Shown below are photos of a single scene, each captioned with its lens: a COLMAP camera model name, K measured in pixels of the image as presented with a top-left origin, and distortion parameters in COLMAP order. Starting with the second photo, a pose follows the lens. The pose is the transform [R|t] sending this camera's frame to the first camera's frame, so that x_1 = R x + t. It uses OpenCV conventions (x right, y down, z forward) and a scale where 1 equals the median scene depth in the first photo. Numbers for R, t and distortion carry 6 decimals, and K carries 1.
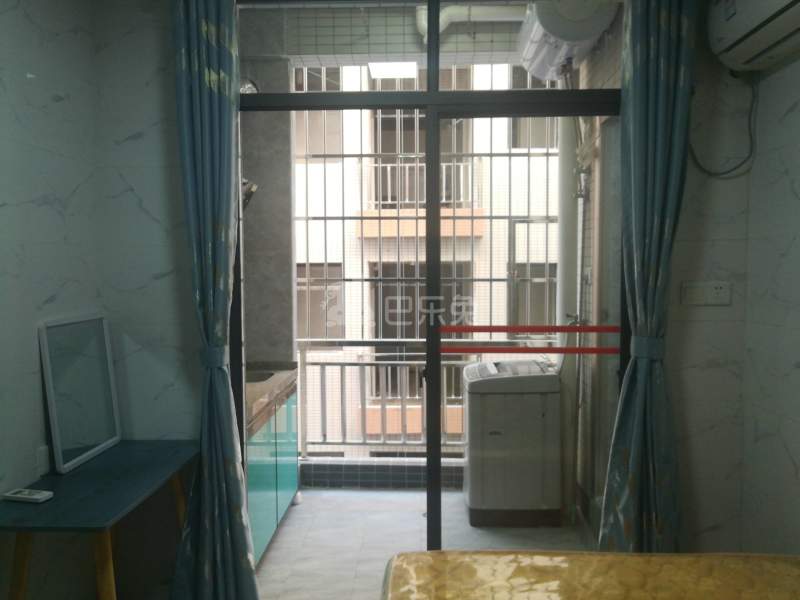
lens RADIAL K [[617.8, 0, 400.0], [0, 617.8, 300.0], [0, 0, 1]] dist [0.026674, 0.000870]
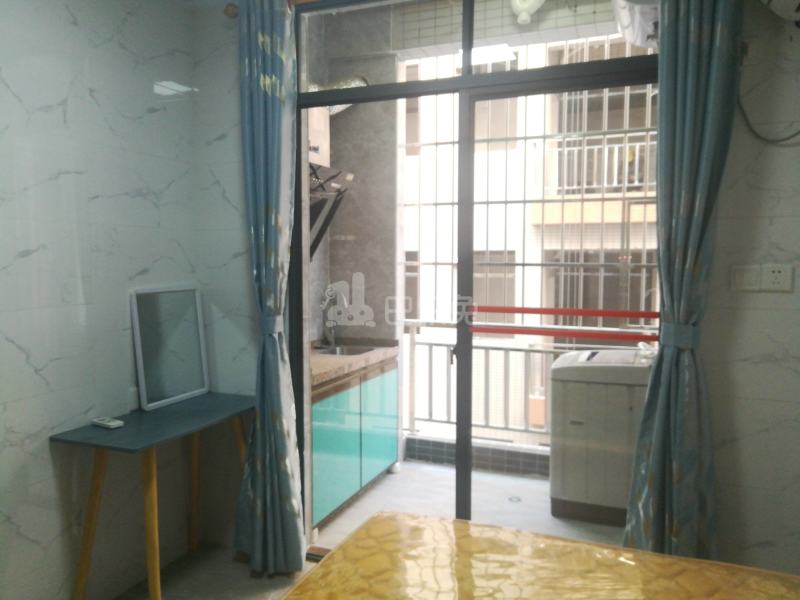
lens RADIAL K [[620.4, 0, 400.0], [0, 620.4, 300.0], [0, 0, 1]] dist [0.034397, 0.002086]
pose [[0.941732, 0.029847, -0.335037, 0.294129], [-0.024154, 0.999485, 0.021147, 0.013337], [0.335495, -0.011823, 0.941968, -0.008440]]
